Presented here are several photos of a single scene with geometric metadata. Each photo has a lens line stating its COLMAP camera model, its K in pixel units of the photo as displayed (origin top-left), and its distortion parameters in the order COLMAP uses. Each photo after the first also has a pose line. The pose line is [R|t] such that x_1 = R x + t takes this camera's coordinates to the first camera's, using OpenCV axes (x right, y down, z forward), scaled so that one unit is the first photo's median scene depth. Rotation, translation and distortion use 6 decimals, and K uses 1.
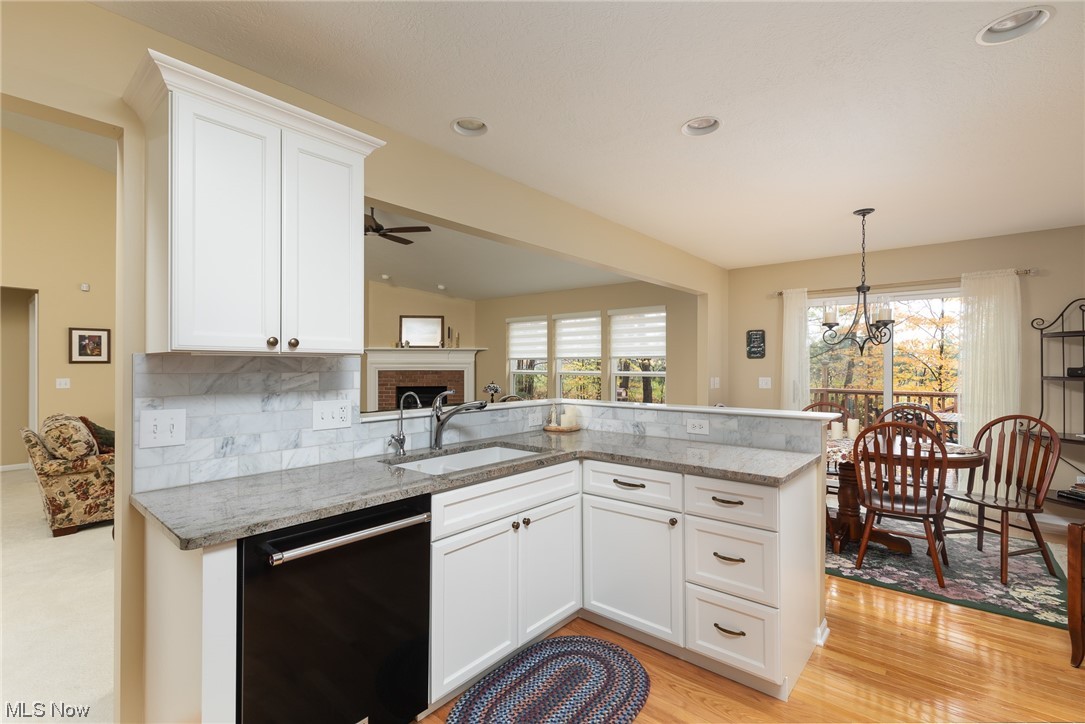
lens RADIAL K [[486.0, 0, 541.7], [0, 486.0, 365.2], [0, 0, 1]] dist [0.002507, 0.000148]
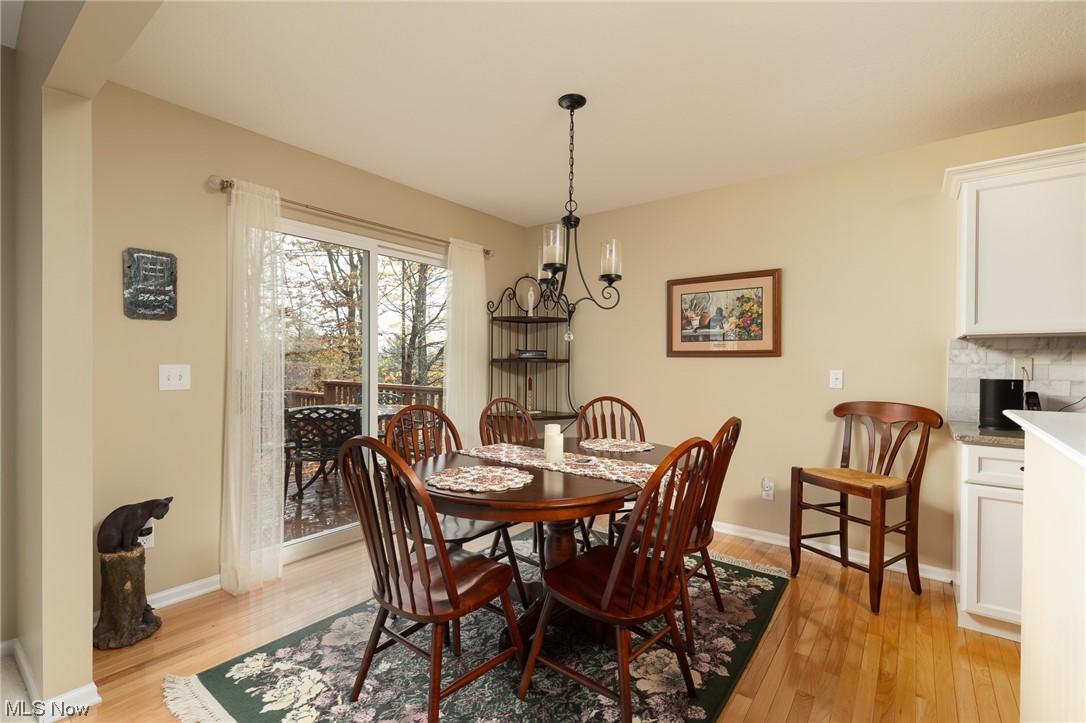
lens RADIAL K [[486.5, 0, 541.4], [0, 486.5, 362.4], [0, 0, 1]] dist [0.002507, 0.000148]
pose [[-0.048064, -0.002921, 0.998840, 0.012684], [-0.007289, 0.999970, 0.002573, 0.024078], [-0.998818, -0.007157, -0.048084, 0.866892]]
